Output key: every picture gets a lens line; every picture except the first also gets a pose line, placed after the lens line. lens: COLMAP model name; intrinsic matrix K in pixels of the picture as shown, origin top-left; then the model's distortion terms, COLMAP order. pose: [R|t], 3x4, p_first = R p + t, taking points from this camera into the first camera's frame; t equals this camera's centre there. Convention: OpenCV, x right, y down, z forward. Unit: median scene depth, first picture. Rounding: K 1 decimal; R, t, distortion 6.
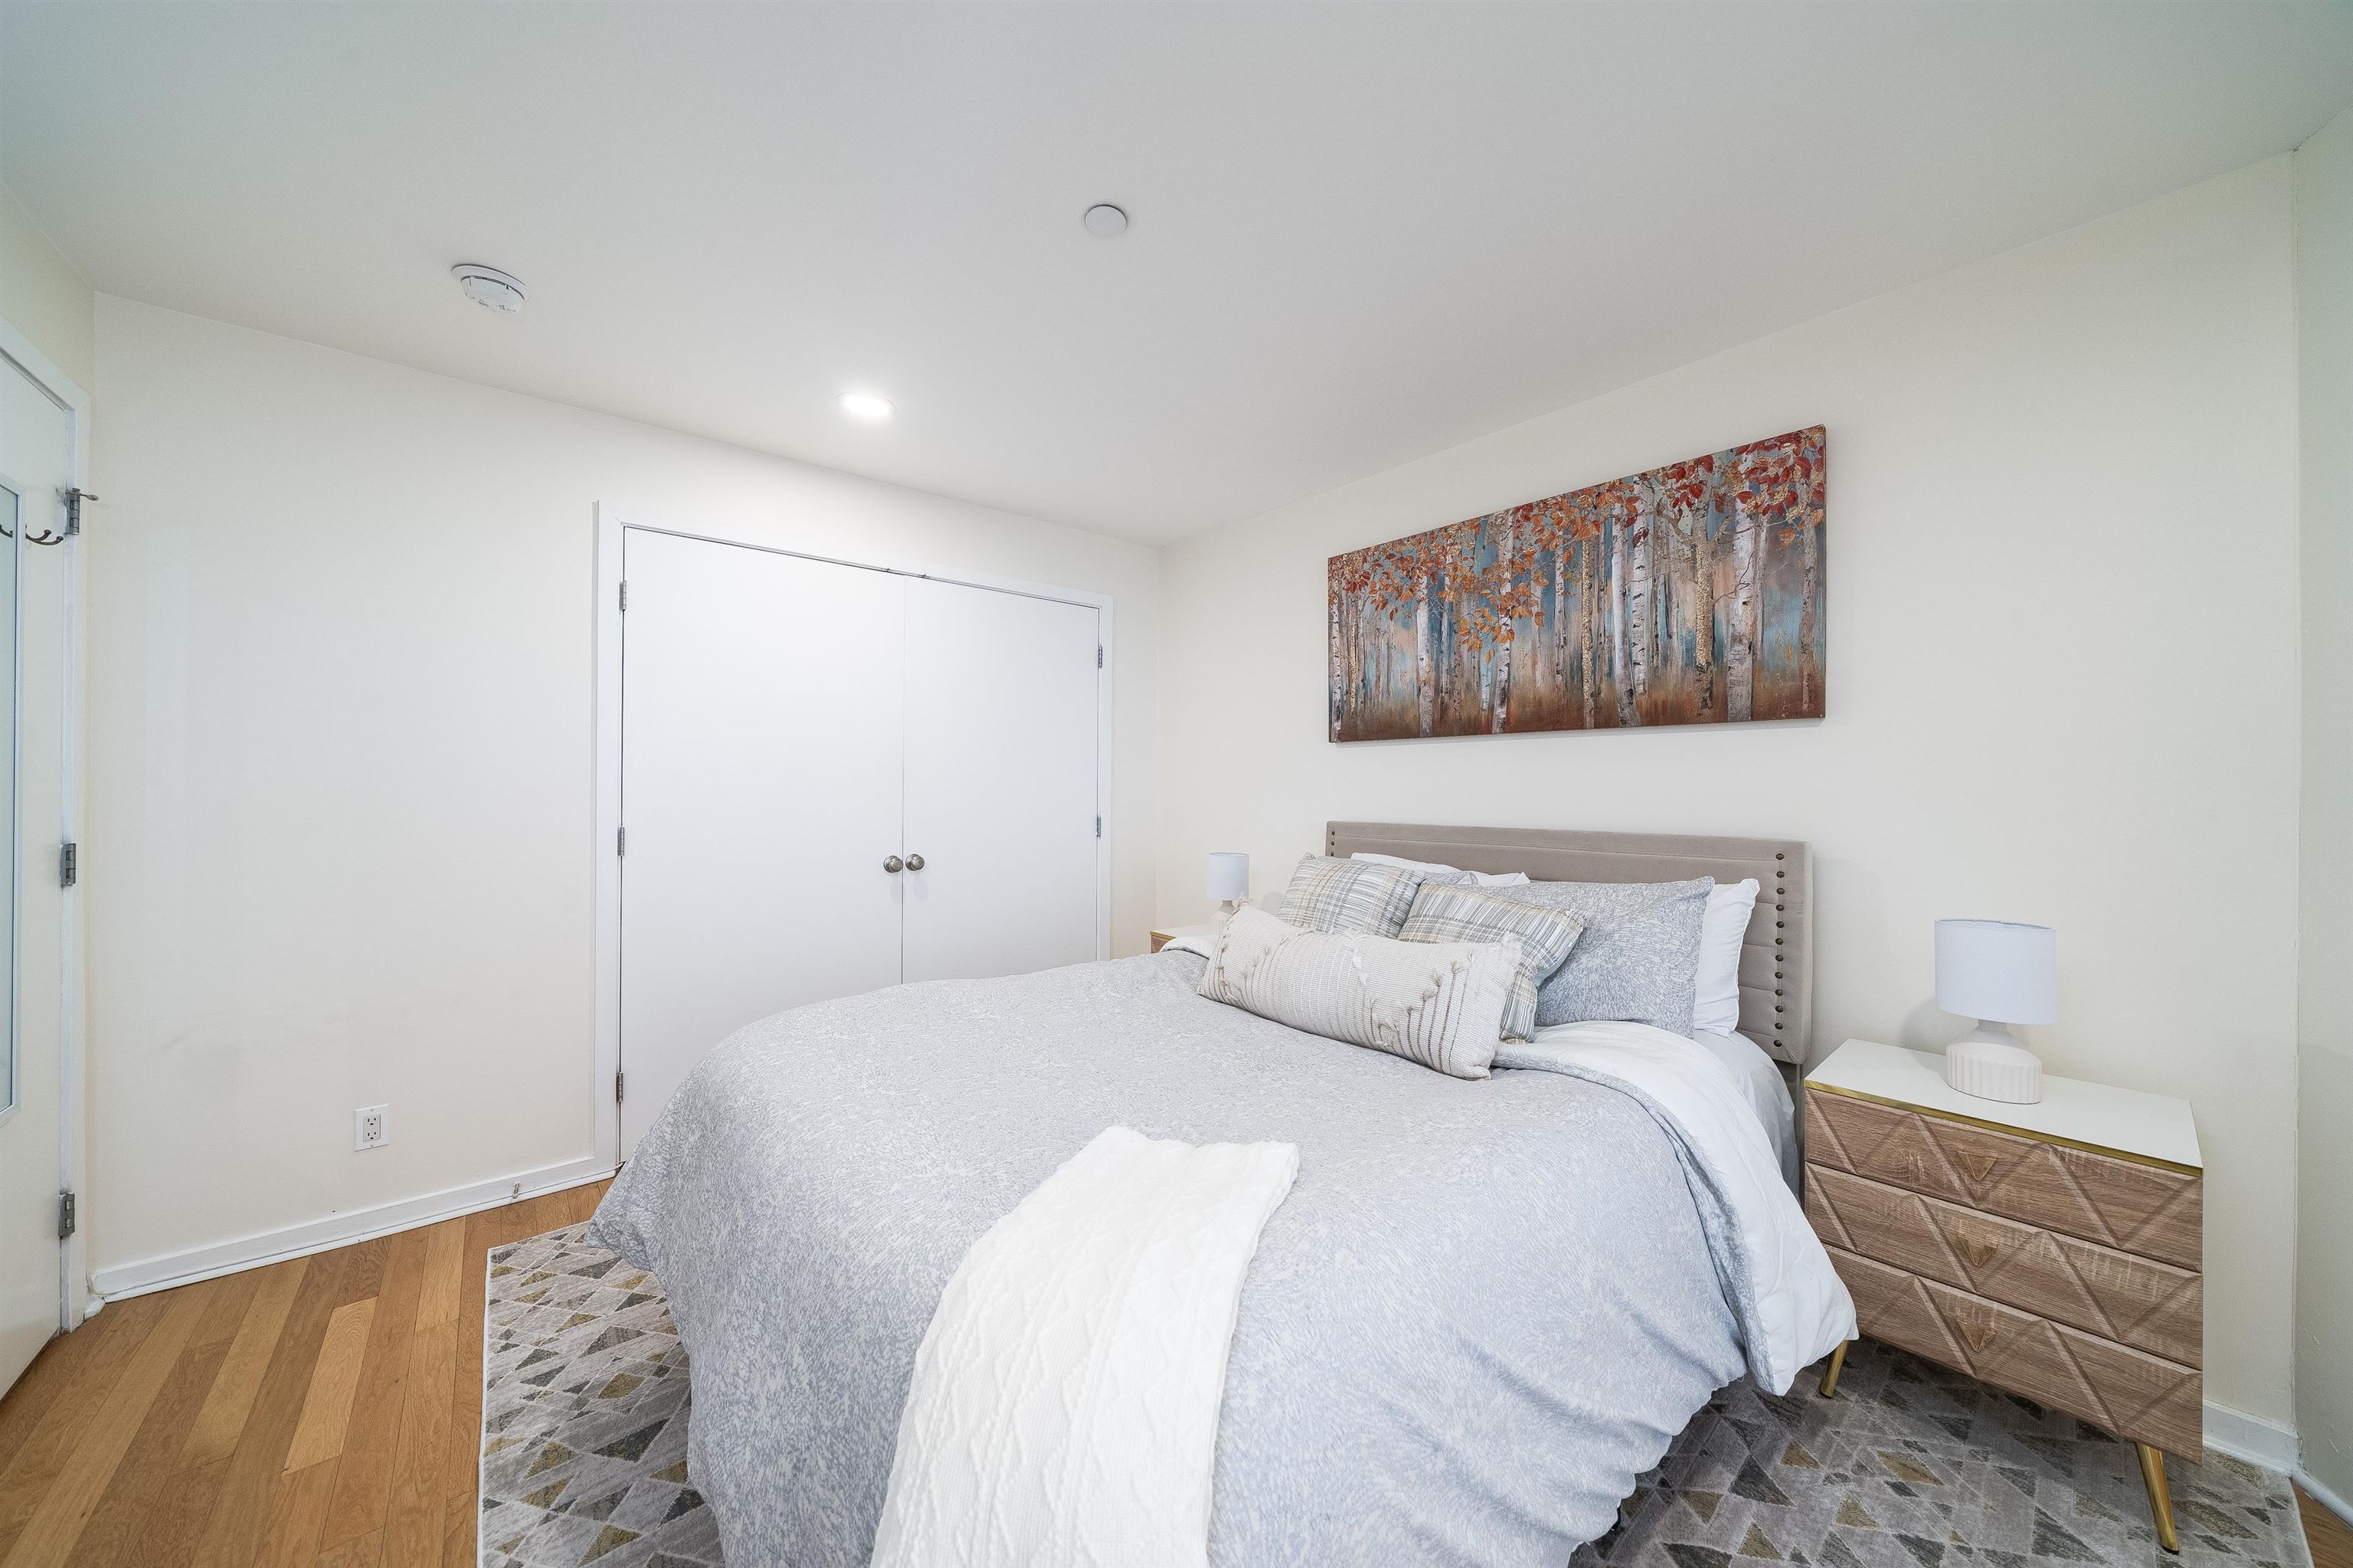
lens RADIAL K [[813.5, 0, 1176.5], [0, 813.5, 784.0], [0, 0, 1]] dist [-0.003835, 0.000016]
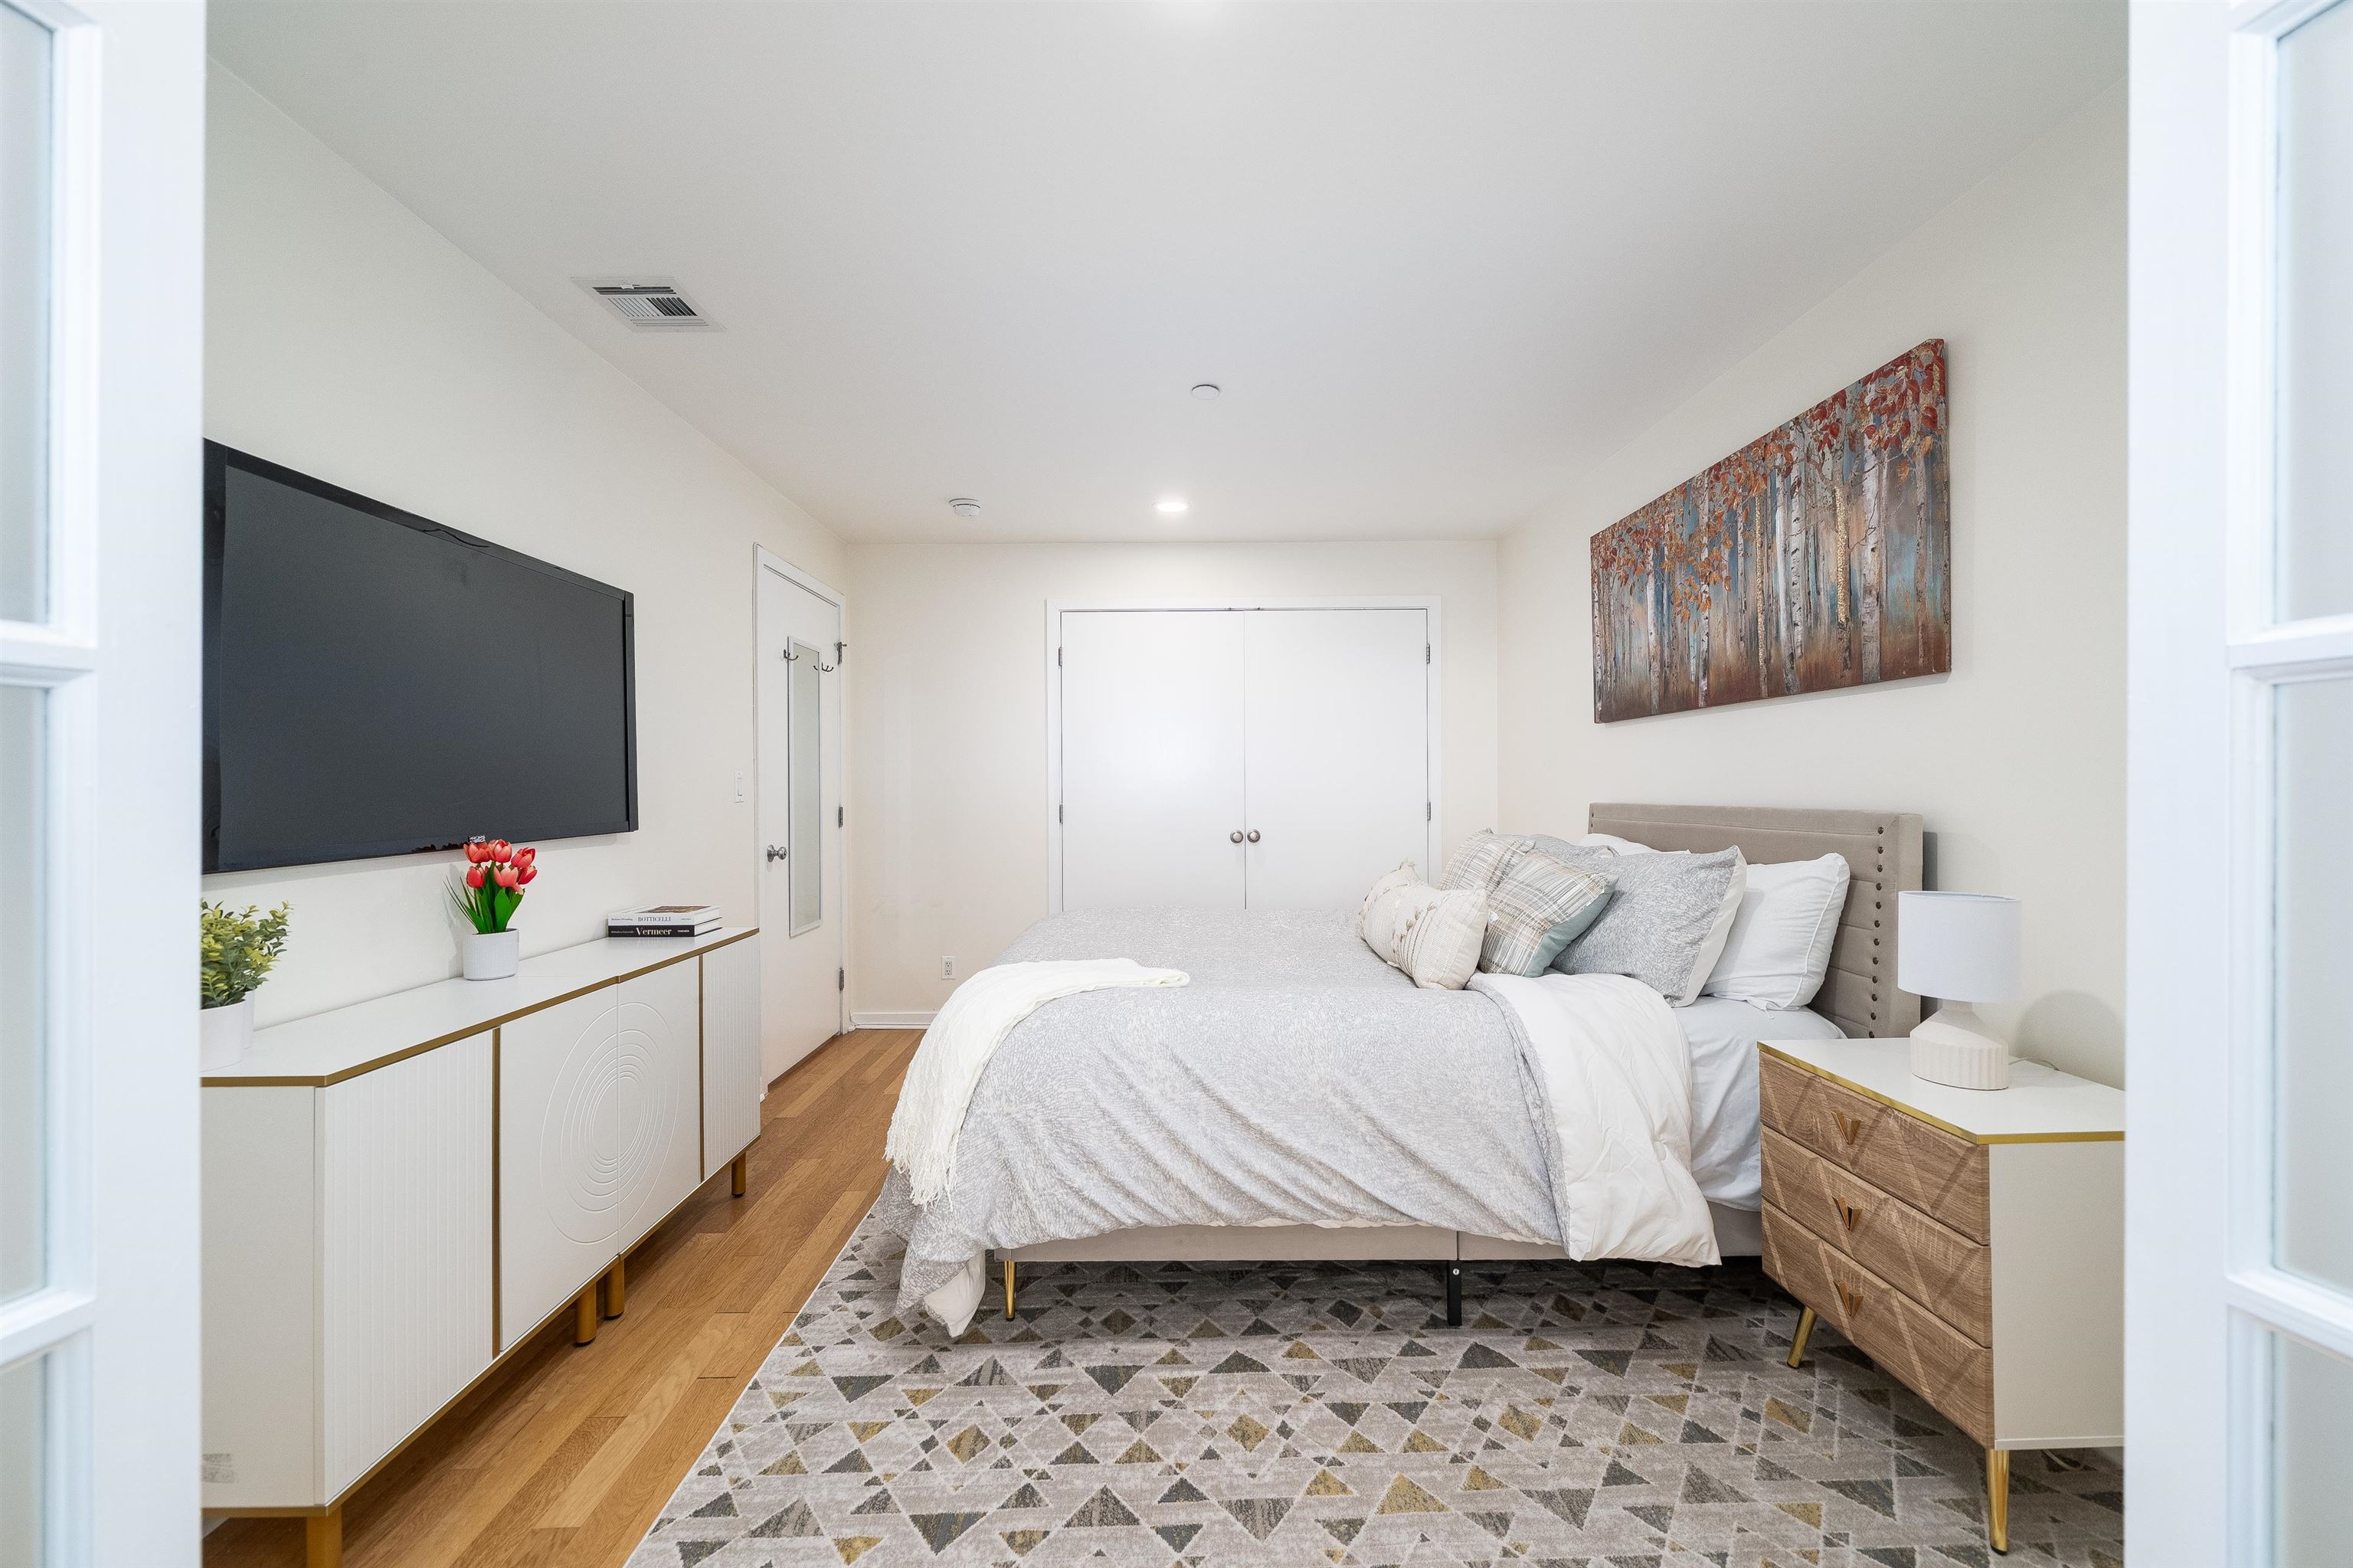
lens RADIAL K [[915.7, 0, 1173.2], [0, 915.7, 780.5], [0, 0, 1]] dist [-0.001563, -0.000128]
pose [[0.770837, -0.015979, -0.636832, 0.677986], [0.014707, 0.999865, -0.007286, 0.025582], [0.636863, -0.003749, 0.770968, -0.248014]]
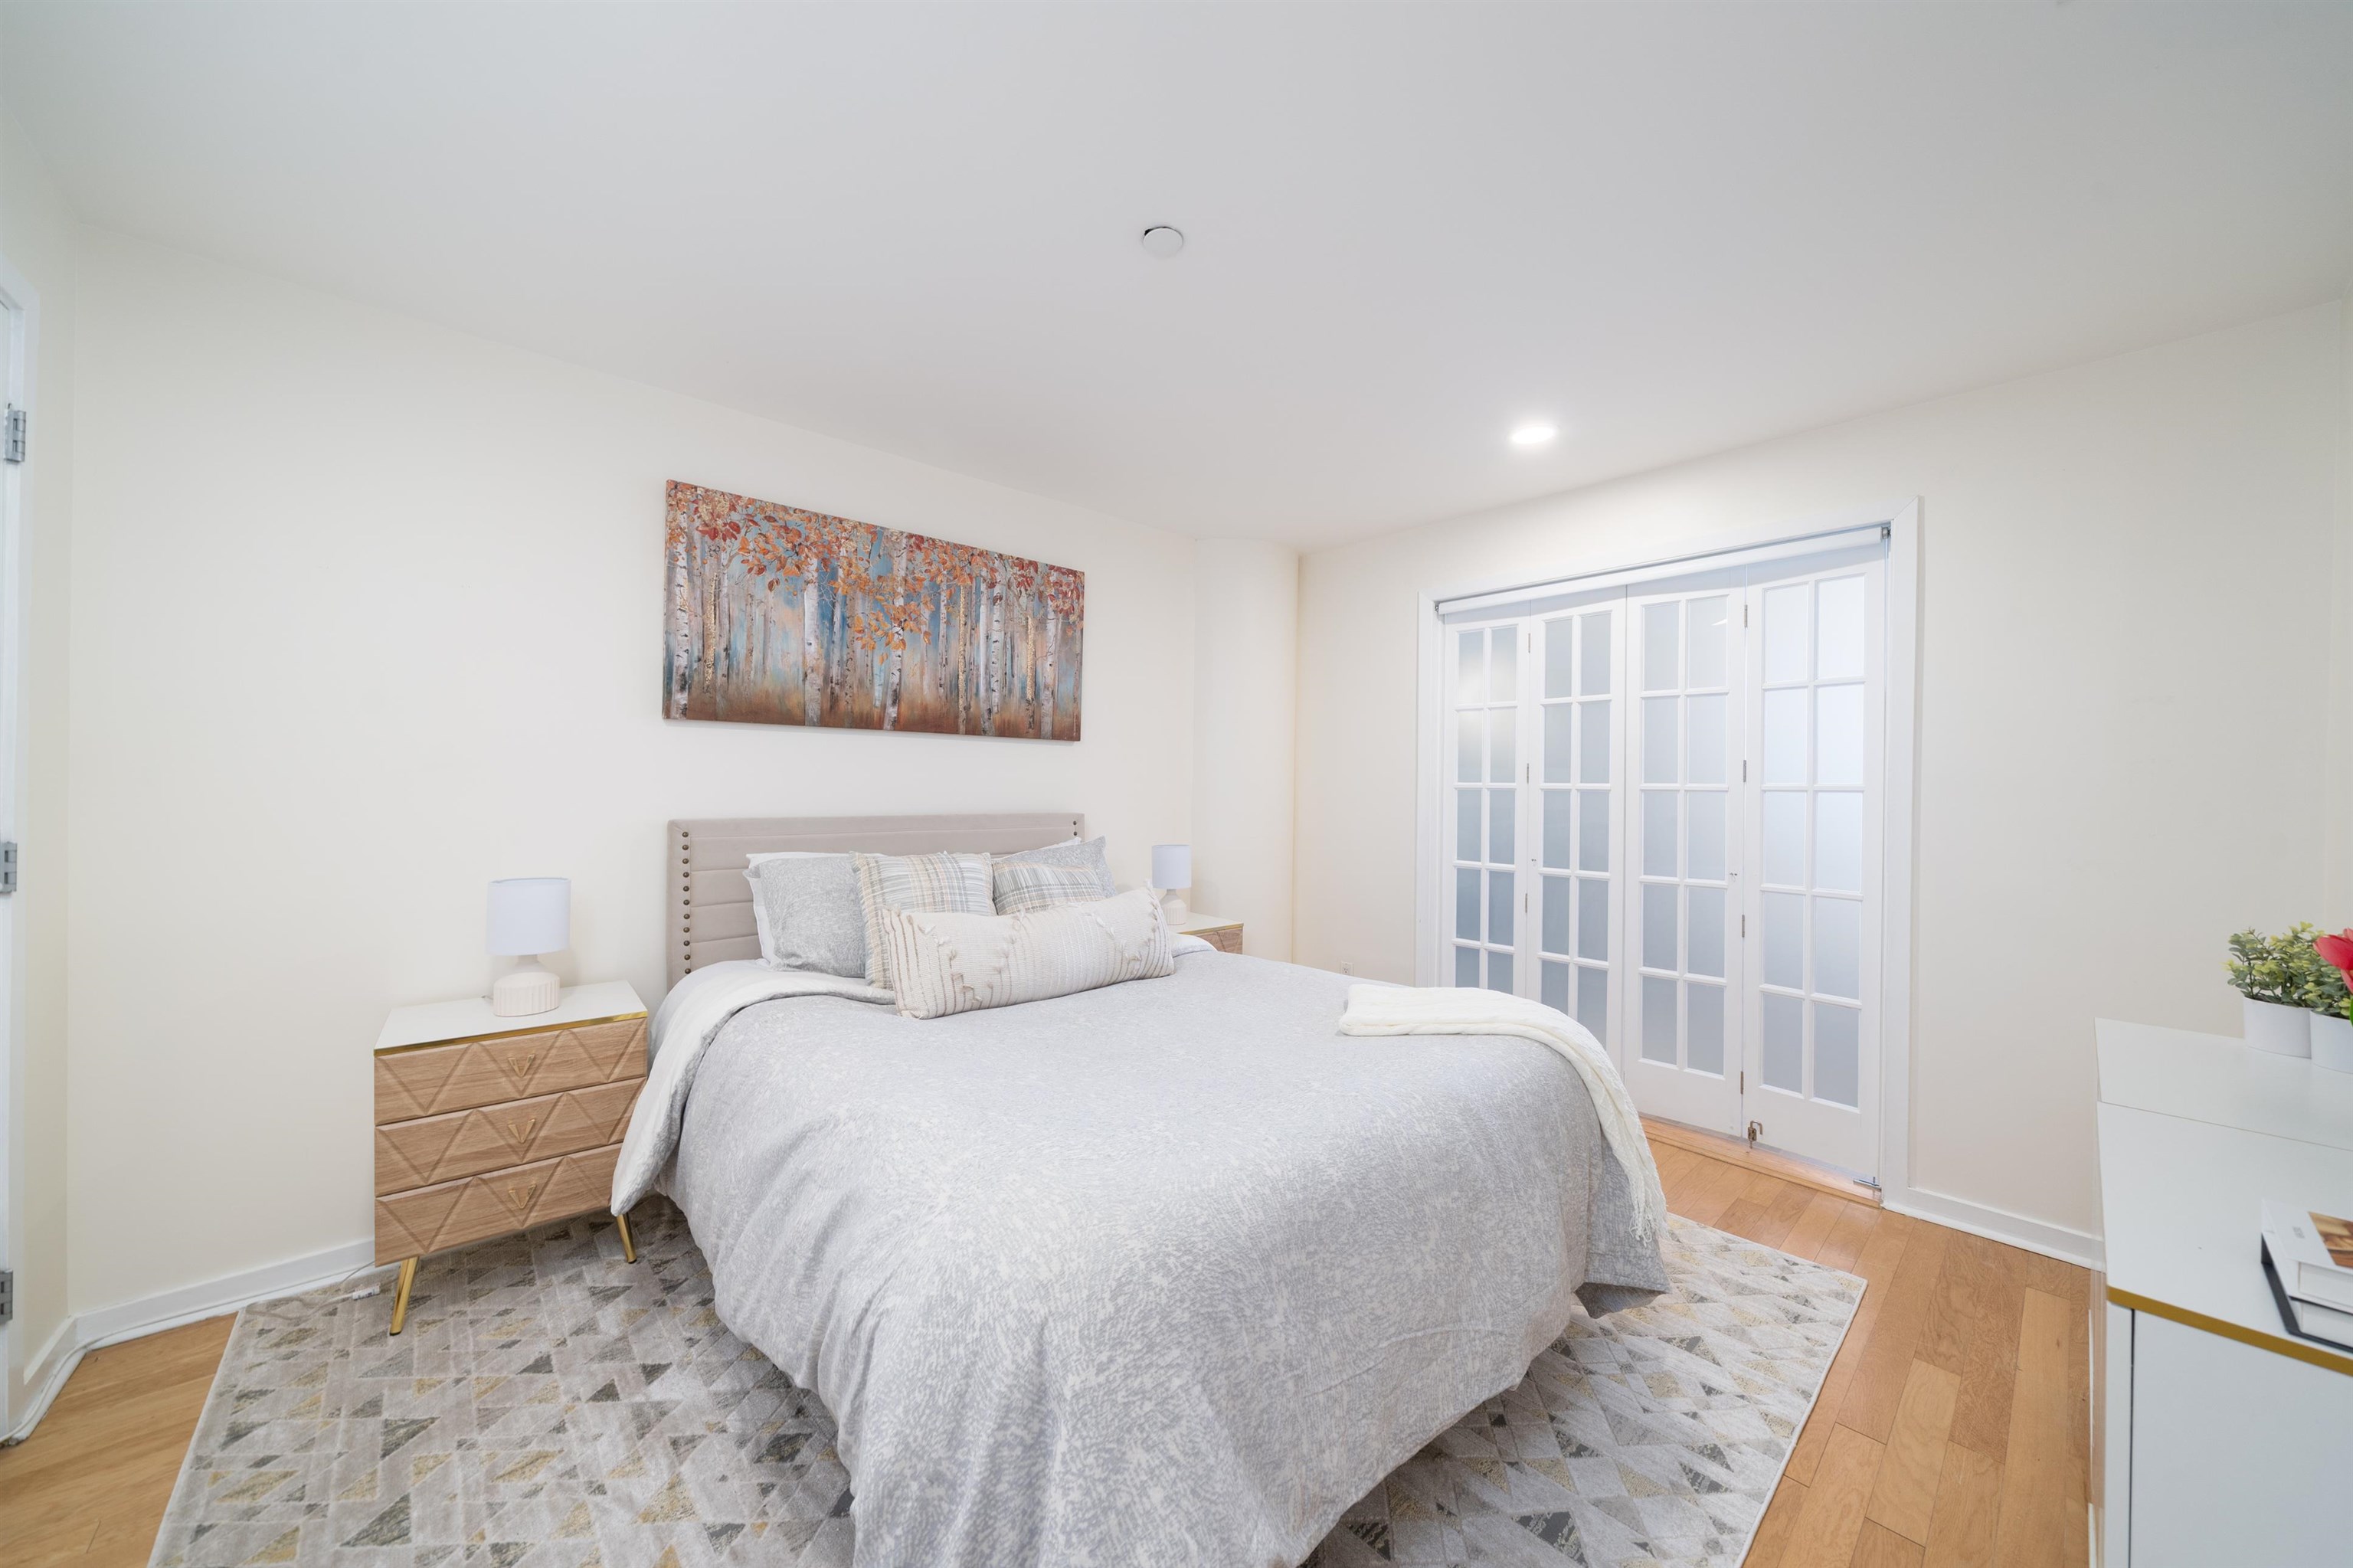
lens RADIAL K [[813.5, 0, 1176.5], [0, 813.5, 784.0], [0, 0, 1]] dist [-0.003835, 0.000016]
pose [[-0.030873, -0.007036, 0.999499, -0.817041], [-0.022092, 0.999736, 0.006355, -0.005451], [-0.999279, -0.021885, -0.031020, 0.727882]]
